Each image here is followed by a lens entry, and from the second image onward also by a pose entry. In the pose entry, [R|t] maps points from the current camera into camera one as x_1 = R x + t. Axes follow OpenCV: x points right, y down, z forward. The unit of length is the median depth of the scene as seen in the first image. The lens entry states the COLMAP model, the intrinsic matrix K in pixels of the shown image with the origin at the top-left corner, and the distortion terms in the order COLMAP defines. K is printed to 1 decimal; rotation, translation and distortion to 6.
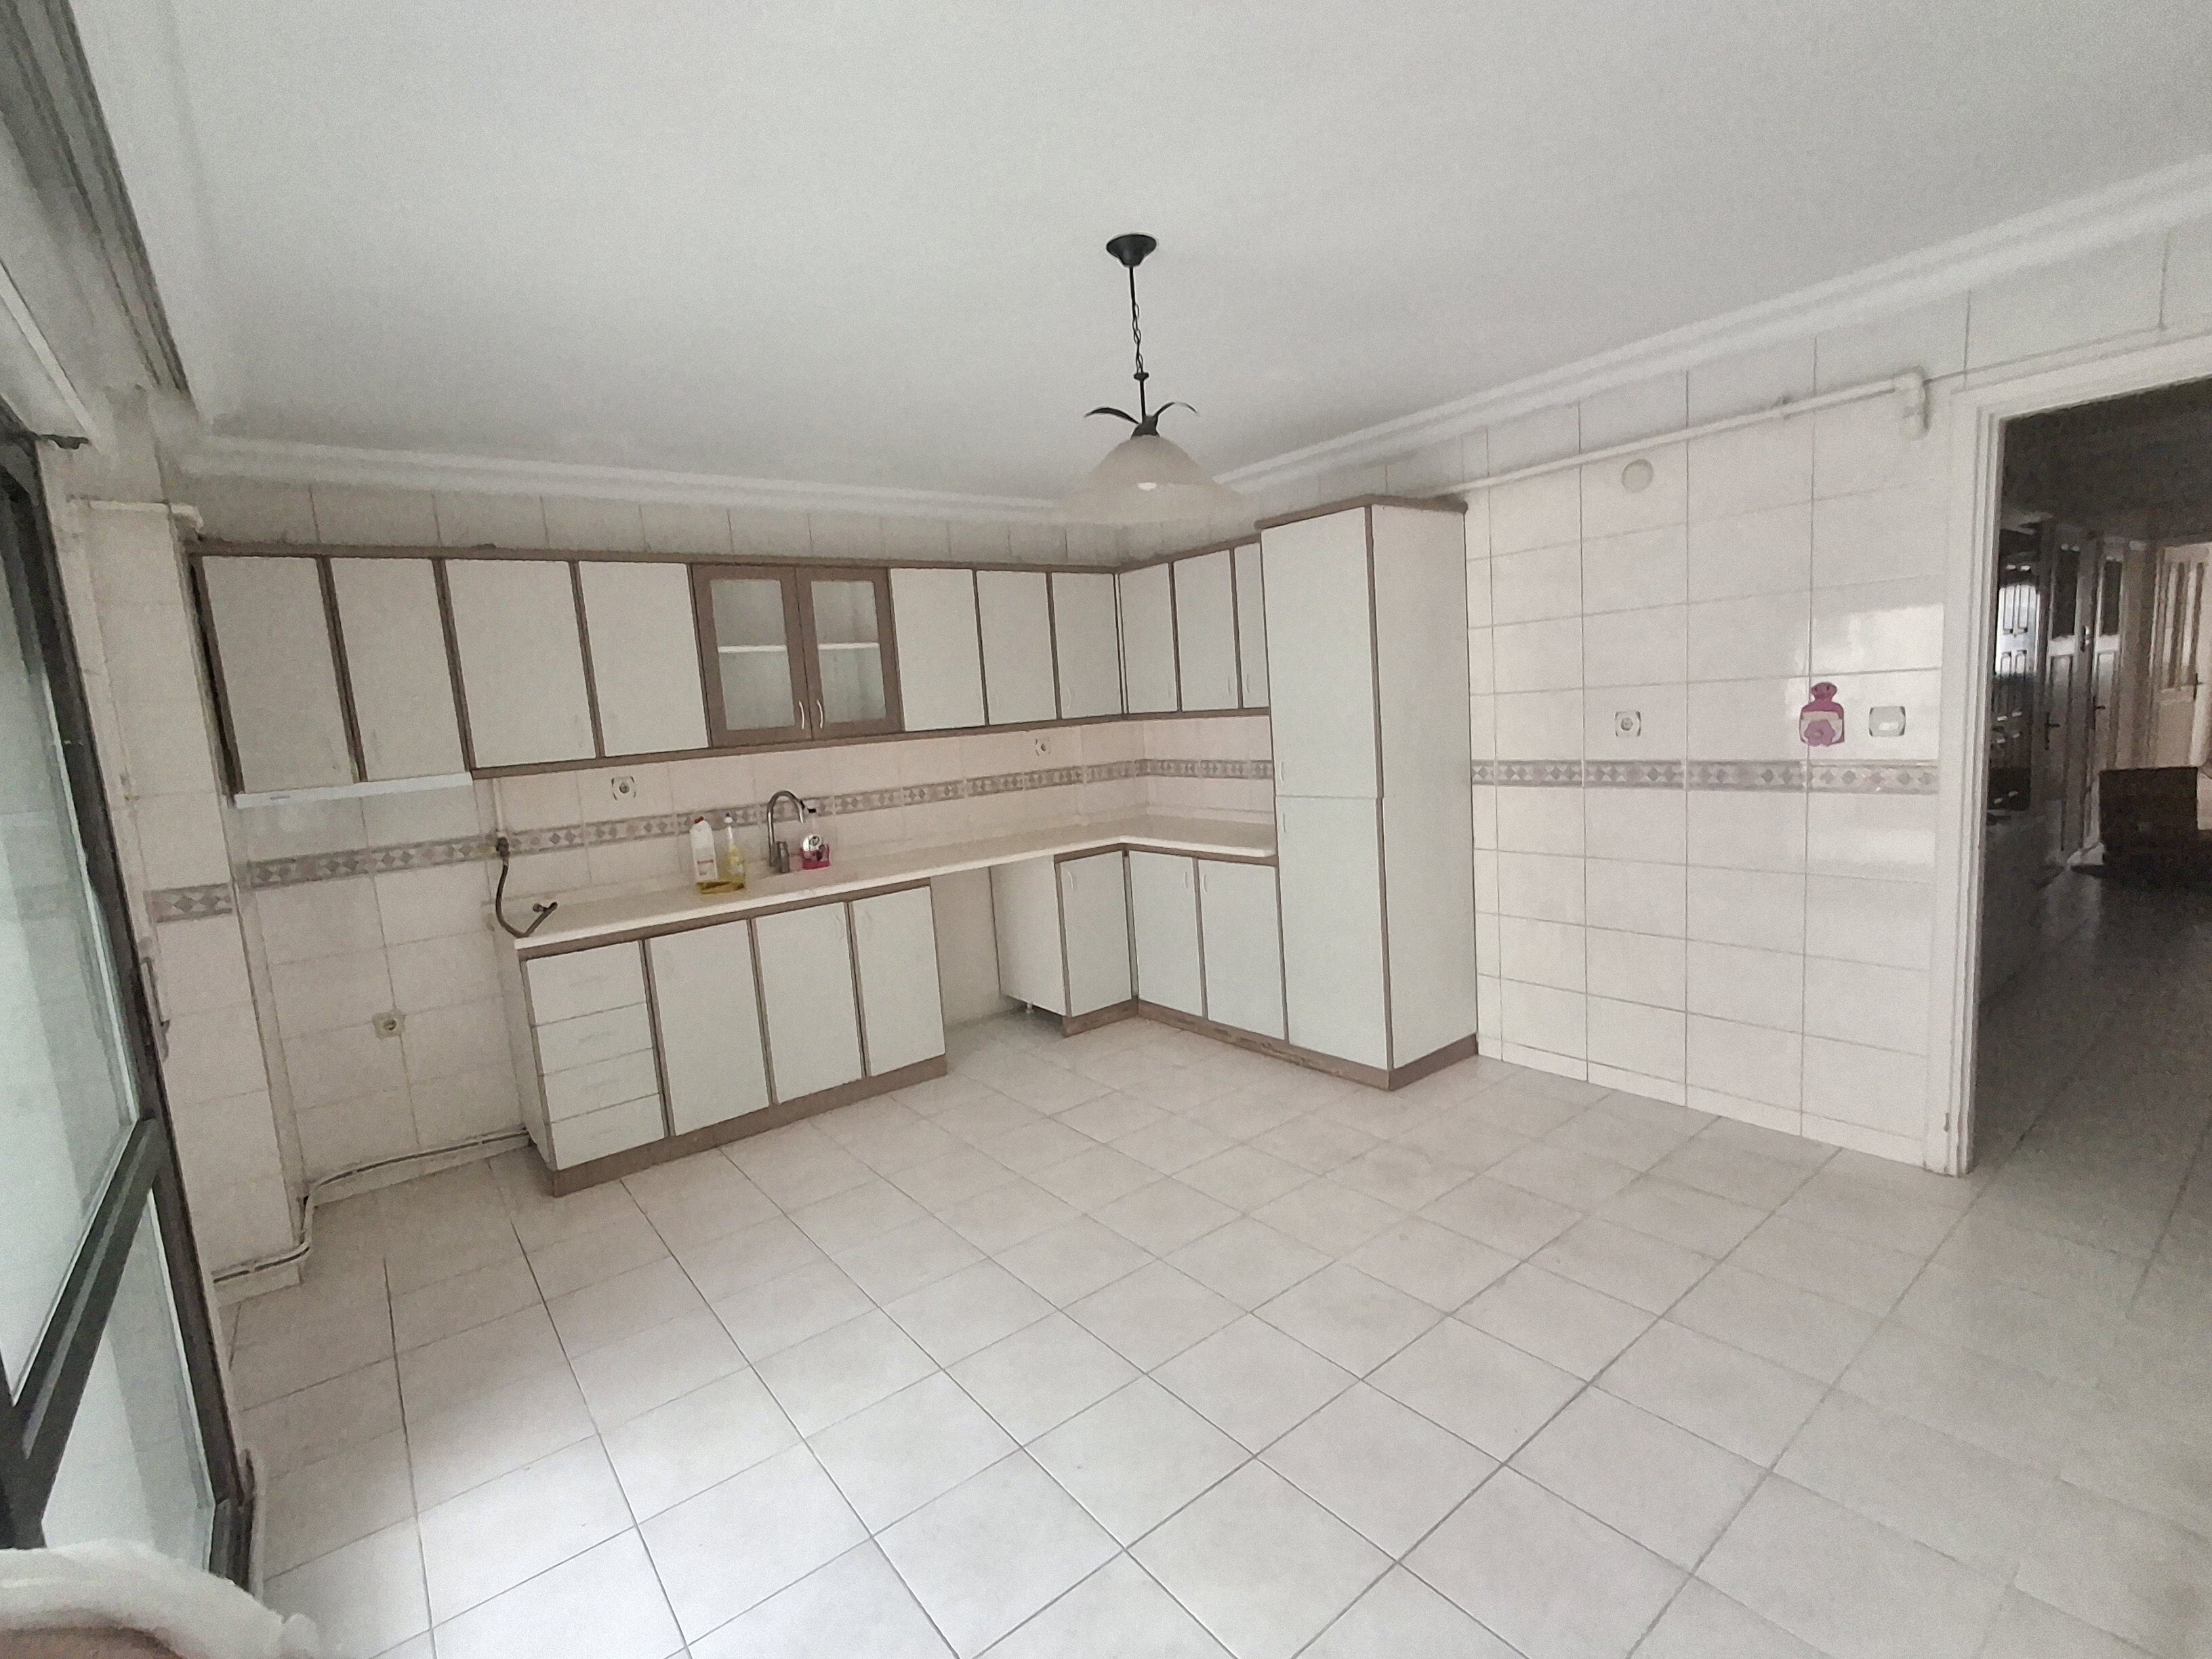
lens RADIAL K [[1005.9, 0, 1084.7], [0, 1005.9, 834.7], [0, 0, 1]] dist [-0.004377, 0.003137]
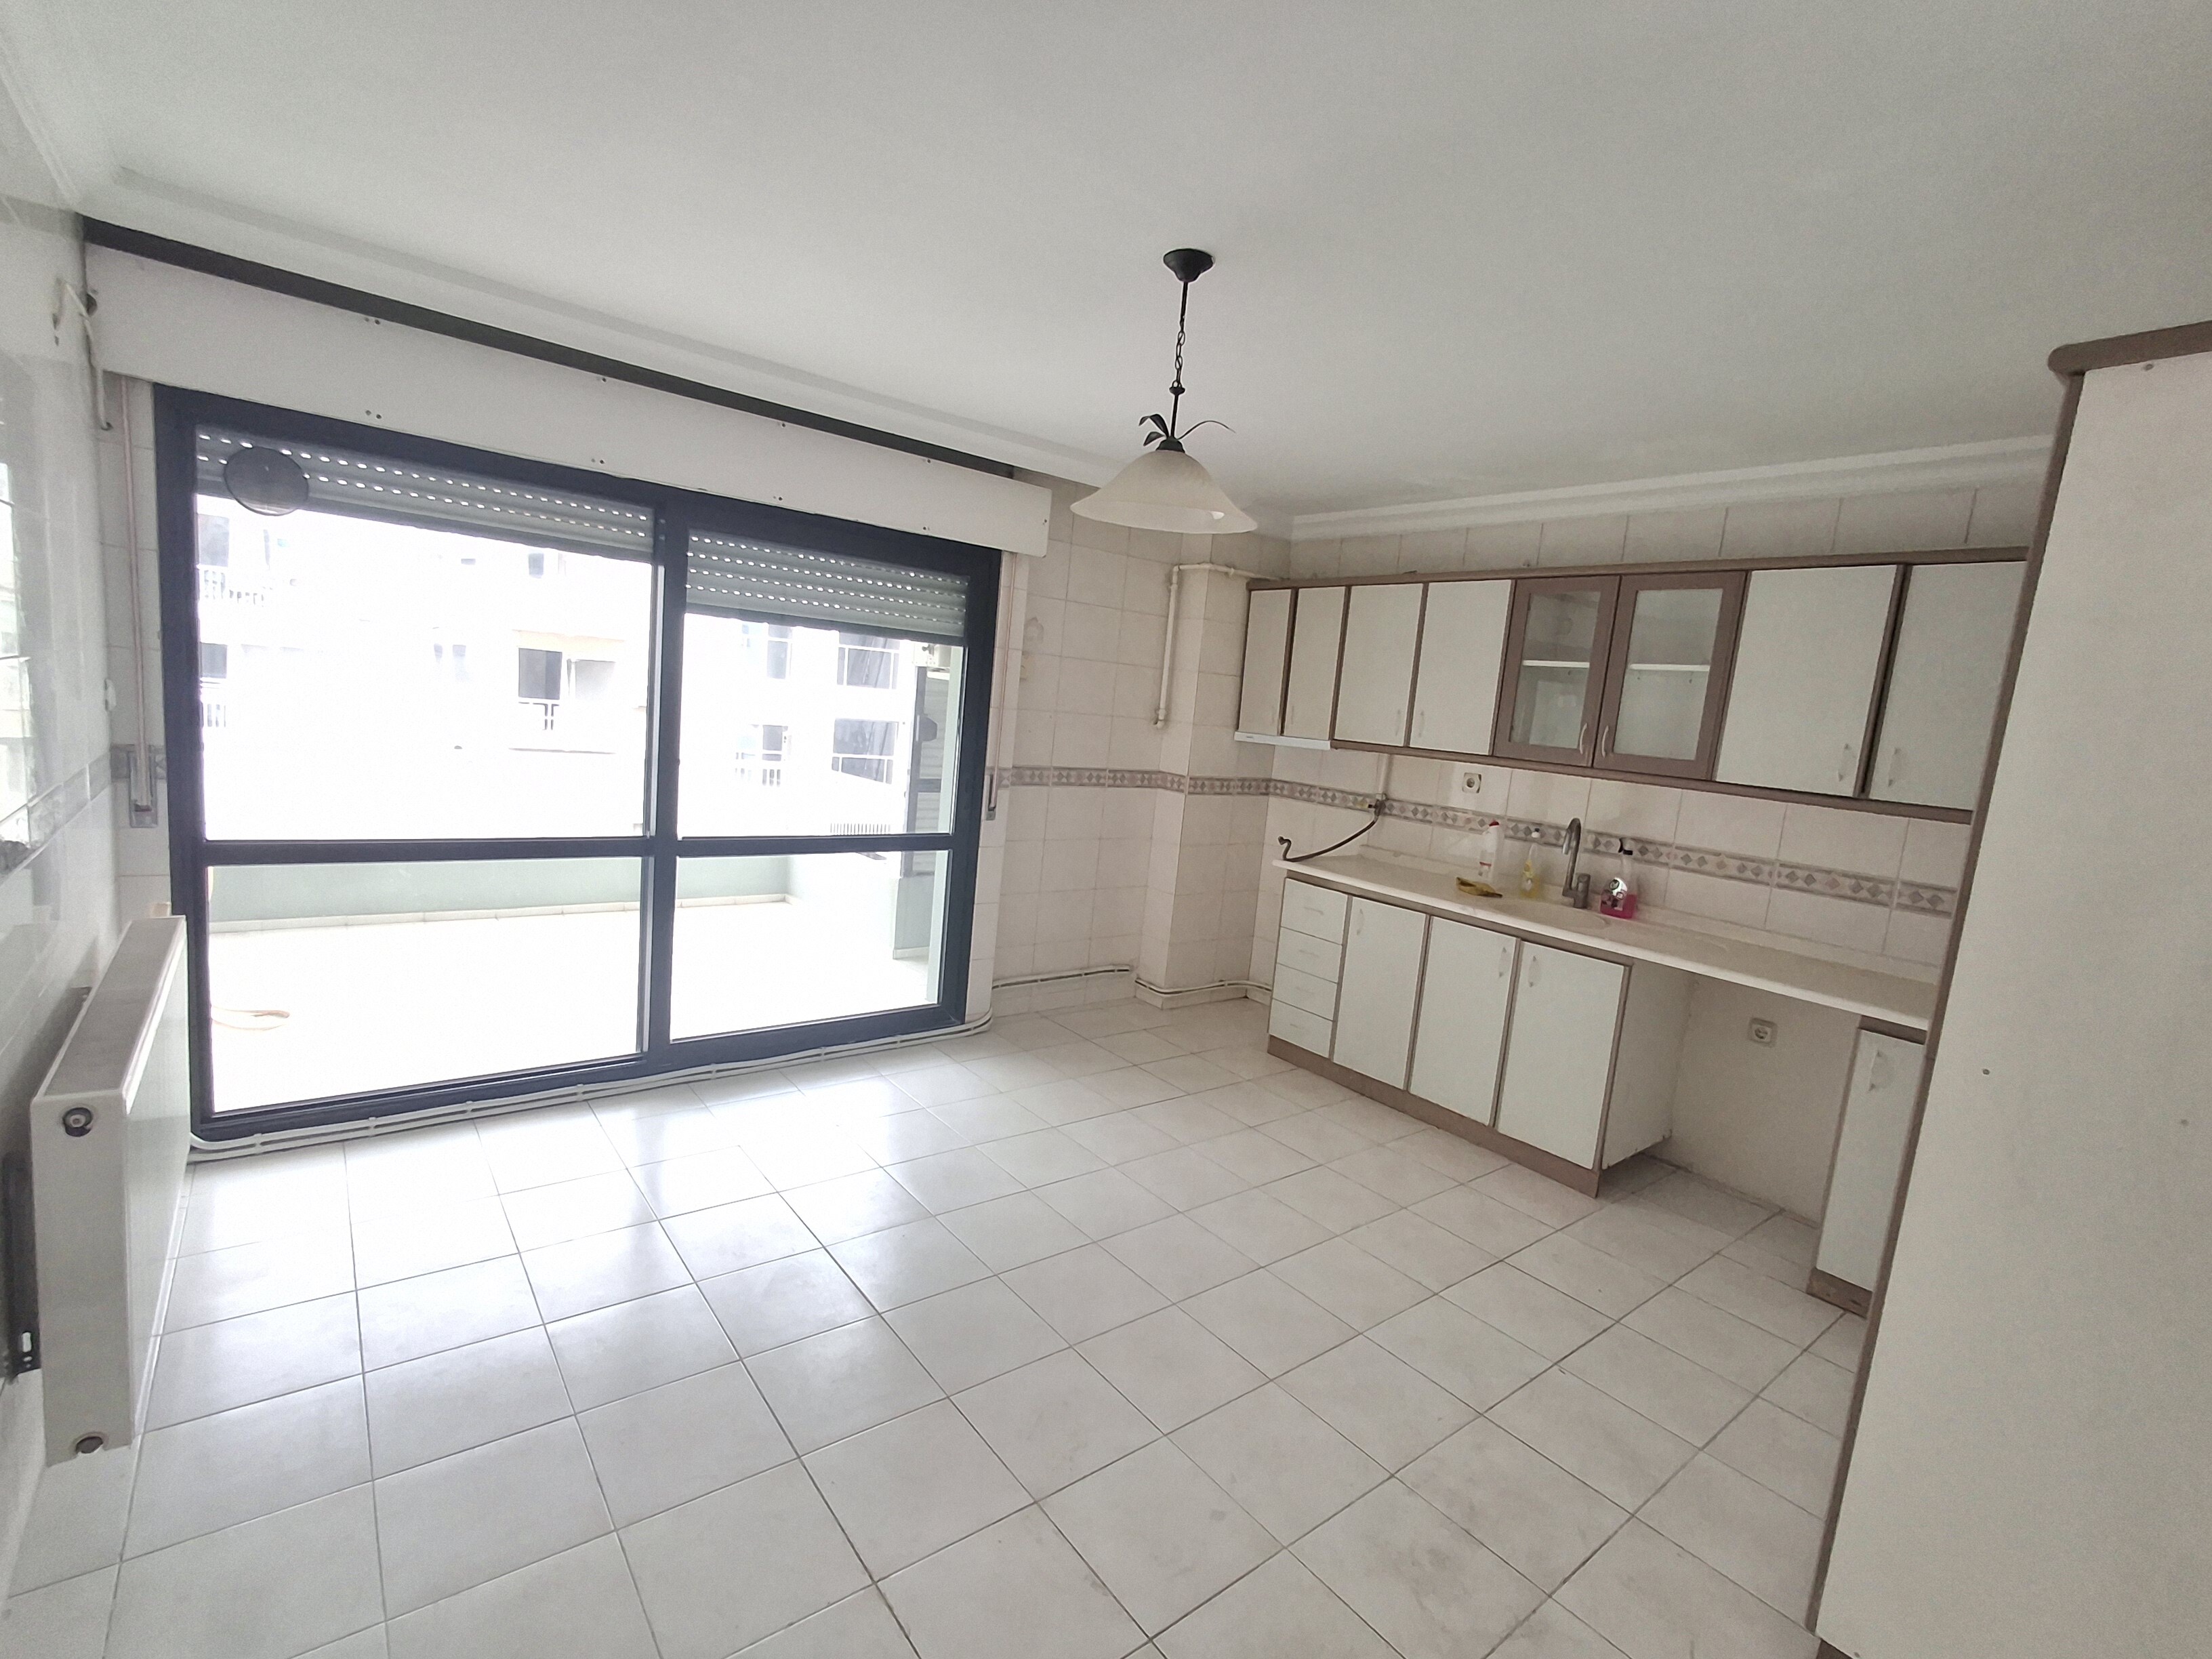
lens RADIAL K [[1005.9, 0, 1086.7], [0, 1005.9, 825.3], [0, 0, 1]] dist [-0.004377, 0.003137]
pose [[0.001726, 0.200831, -0.979624, 0.646957], [-0.218051, 0.956129, 0.195630, -0.127632], [0.975936, 0.213271, 0.045442, 0.551051]]
